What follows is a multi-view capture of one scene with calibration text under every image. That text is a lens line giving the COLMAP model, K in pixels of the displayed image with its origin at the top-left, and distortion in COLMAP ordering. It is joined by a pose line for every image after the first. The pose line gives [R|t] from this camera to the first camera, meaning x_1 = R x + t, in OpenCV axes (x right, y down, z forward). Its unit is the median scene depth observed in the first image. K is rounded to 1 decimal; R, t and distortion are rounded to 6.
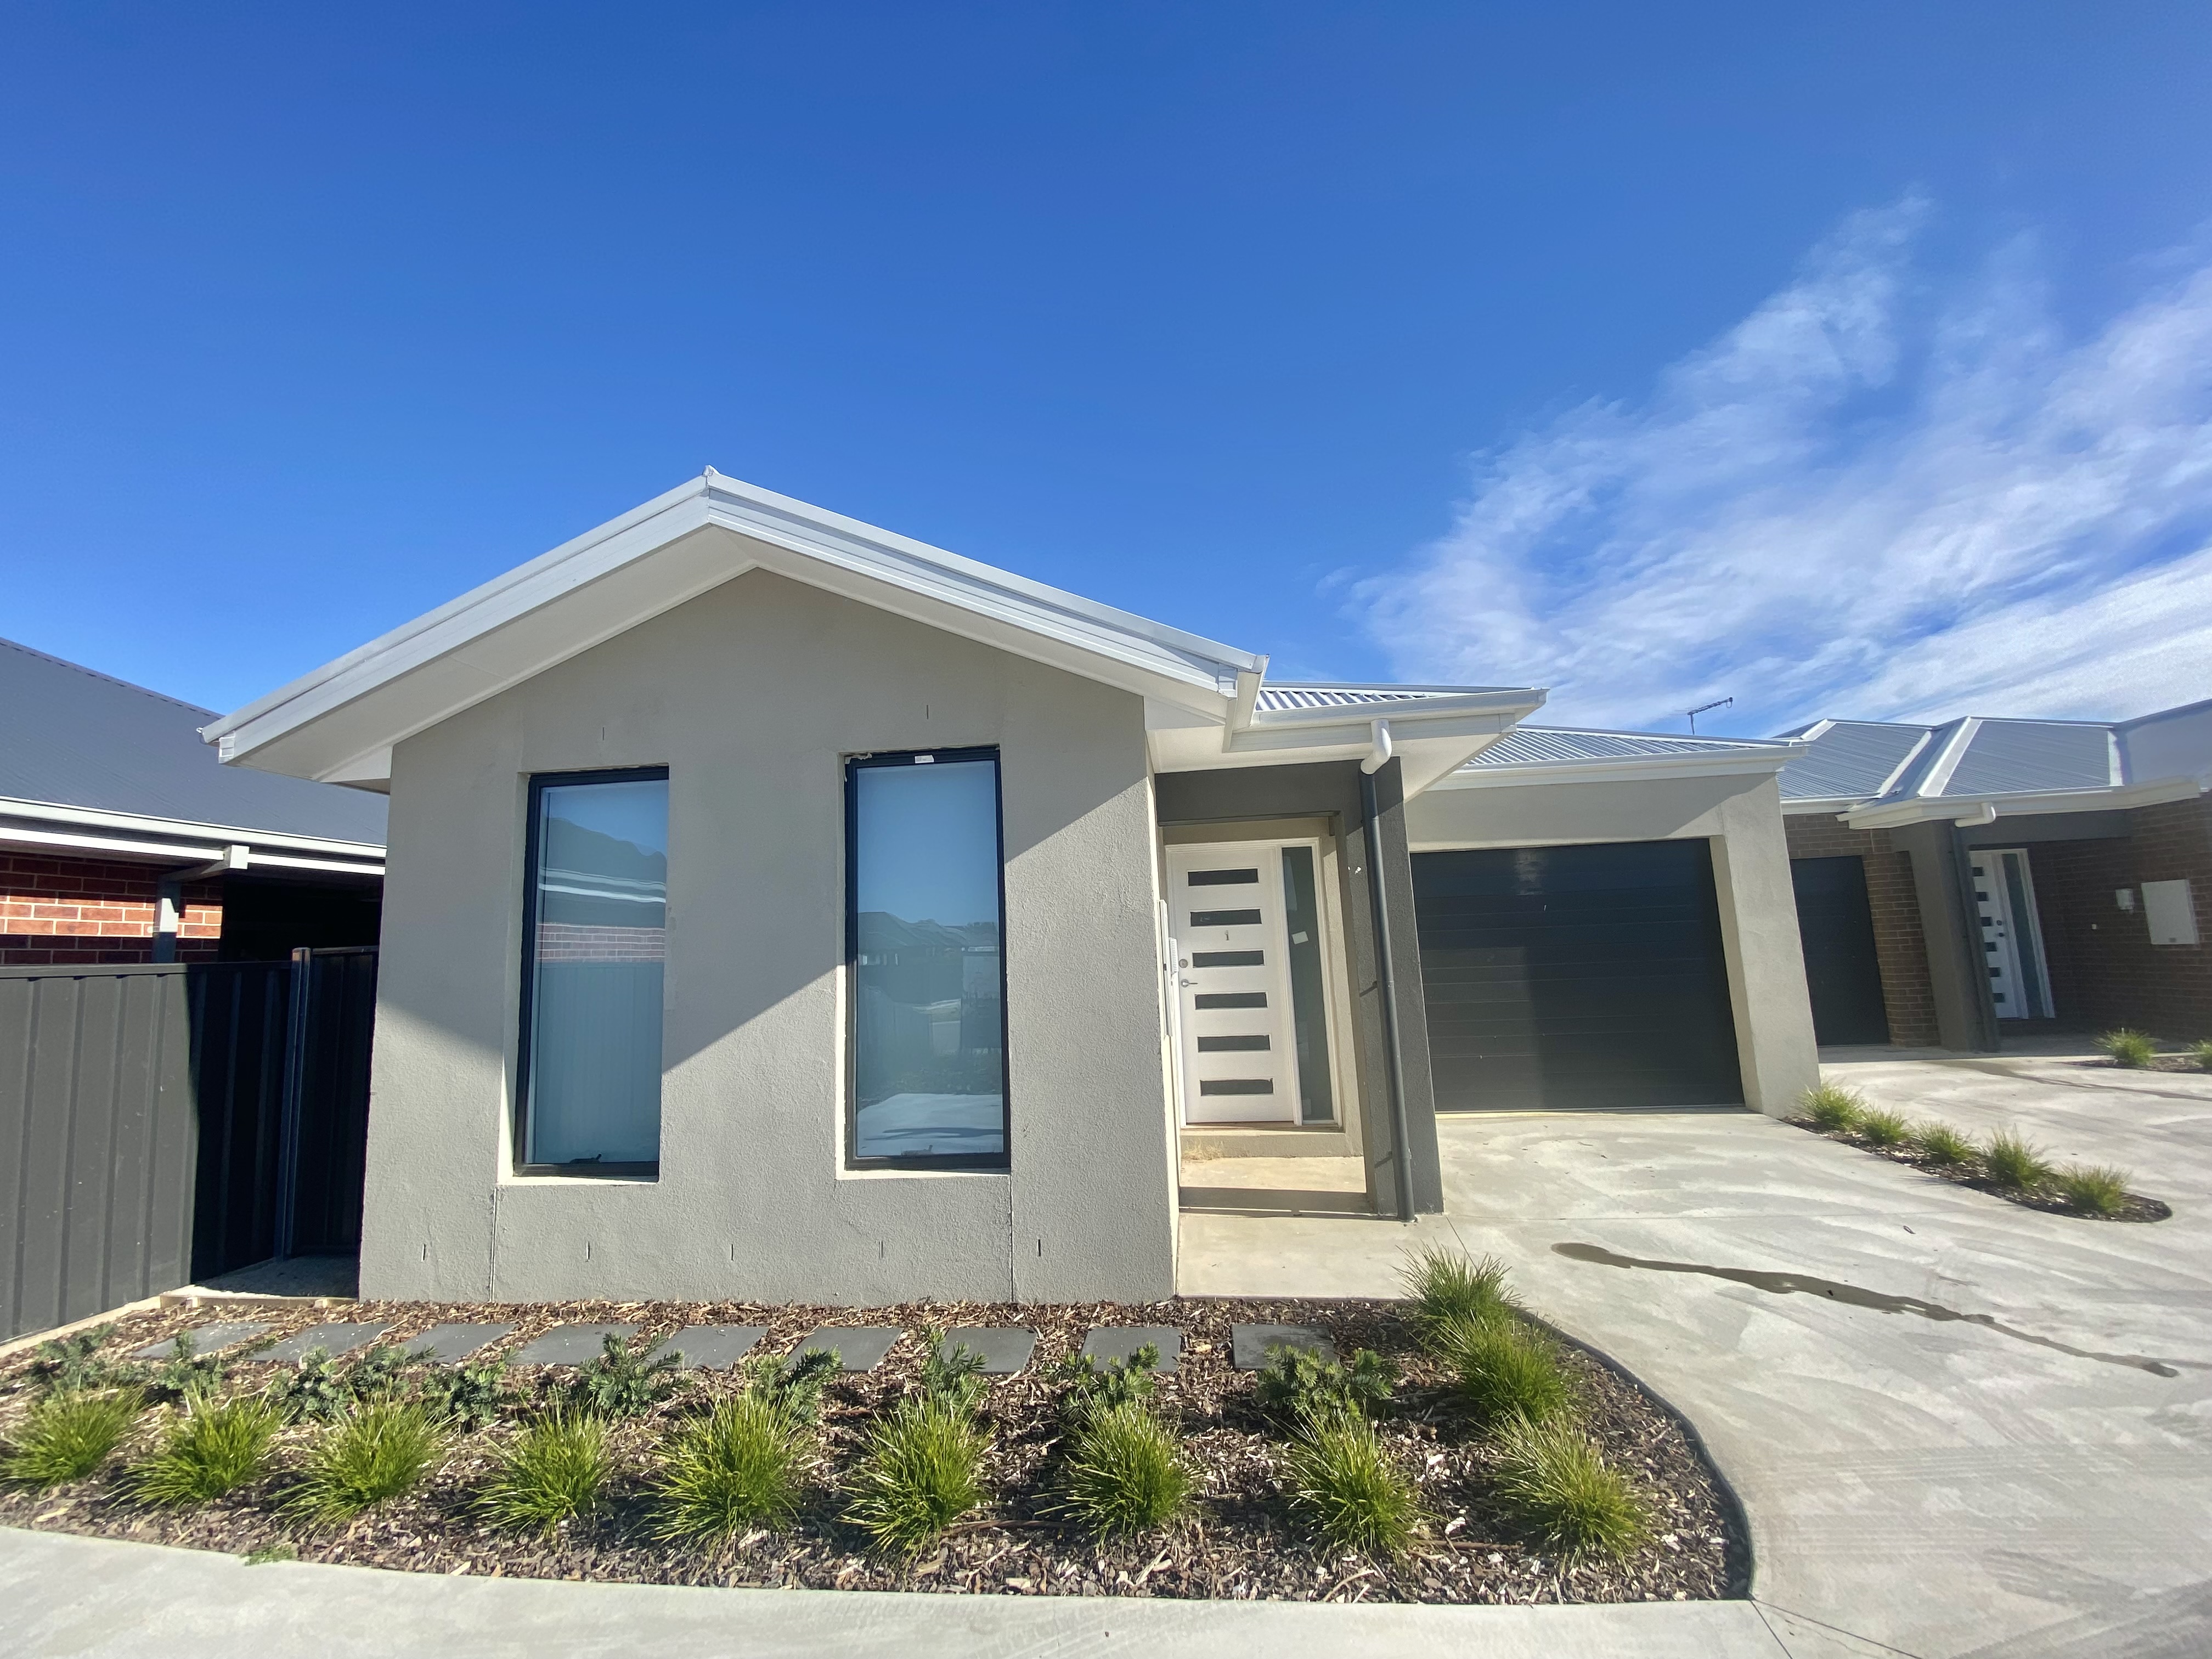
lens RADIAL K [[882.4, 0, 1106.0], [0, 882.4, 829.5], [0, 0, 1]] dist [0.018553, -0.018704]
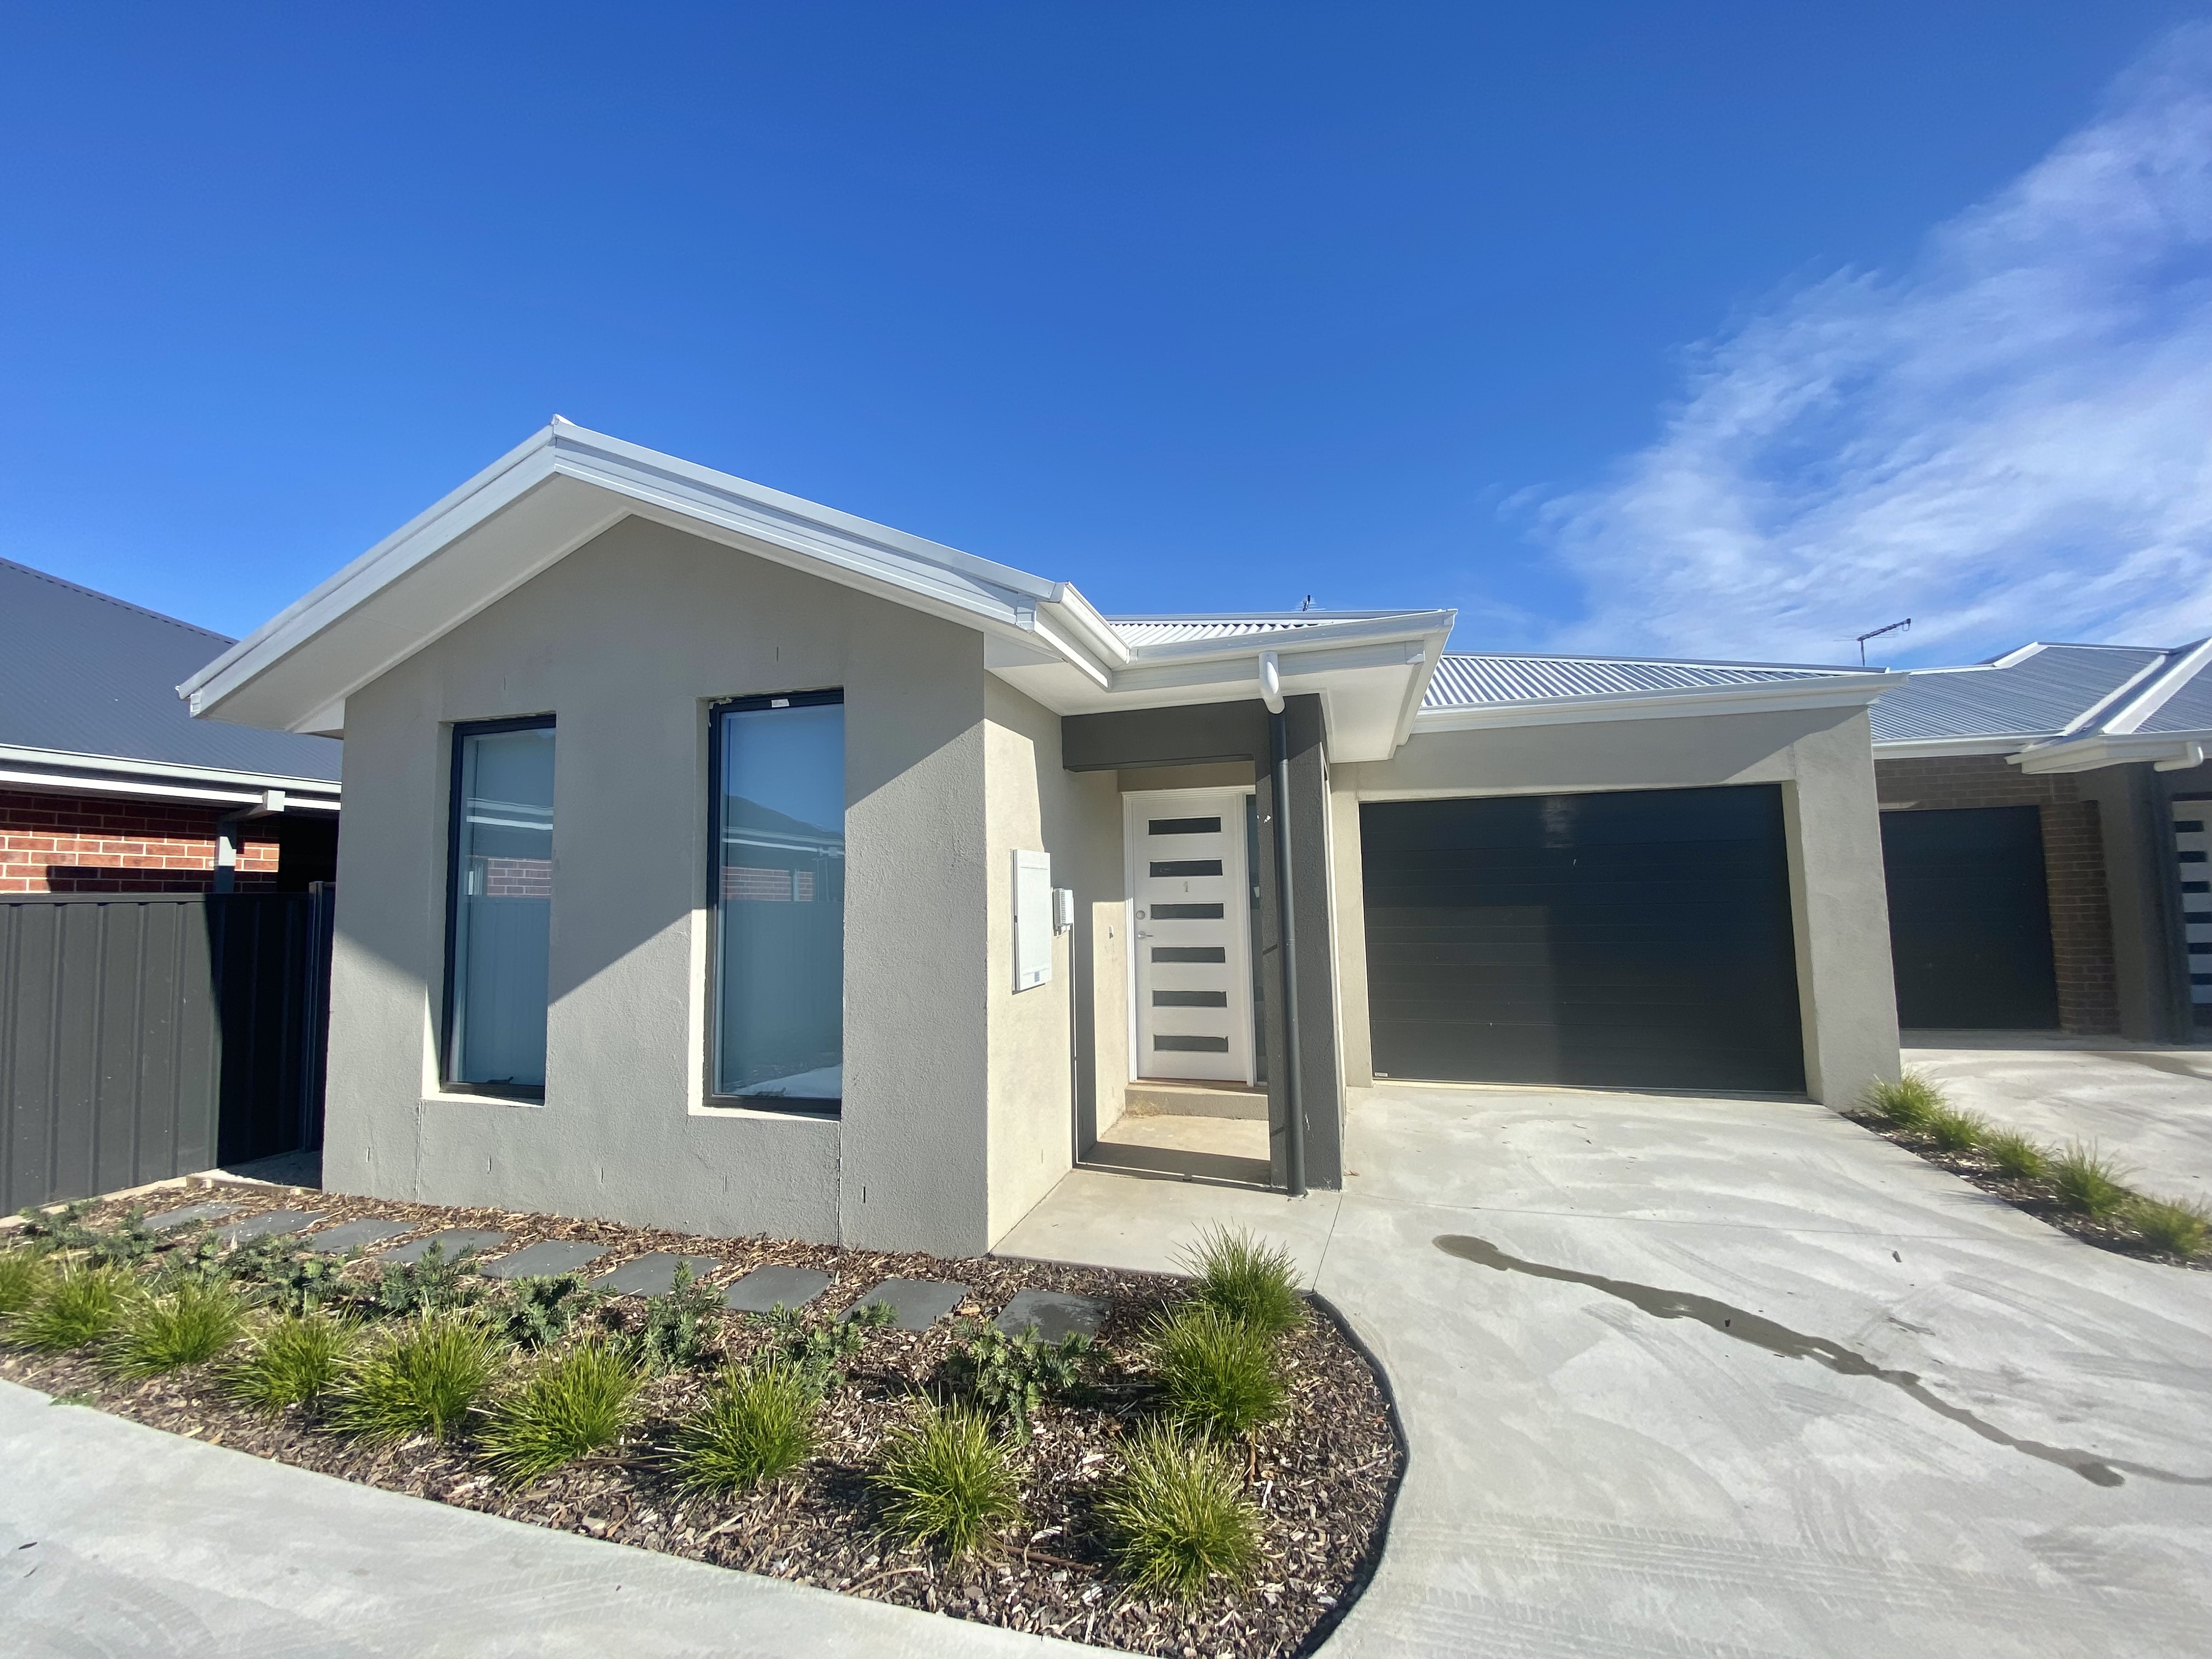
lens RADIAL K [[882.4, 0, 1106.0], [0, 882.4, 829.5], [0, 0, 1]] dist [0.018553, -0.018704]
pose [[0.984938, 0.008734, -0.172686, 0.327445], [0.001649, 0.998203, 0.059895, 0.002268], [0.172899, -0.059278, 0.983154, 0.082353]]
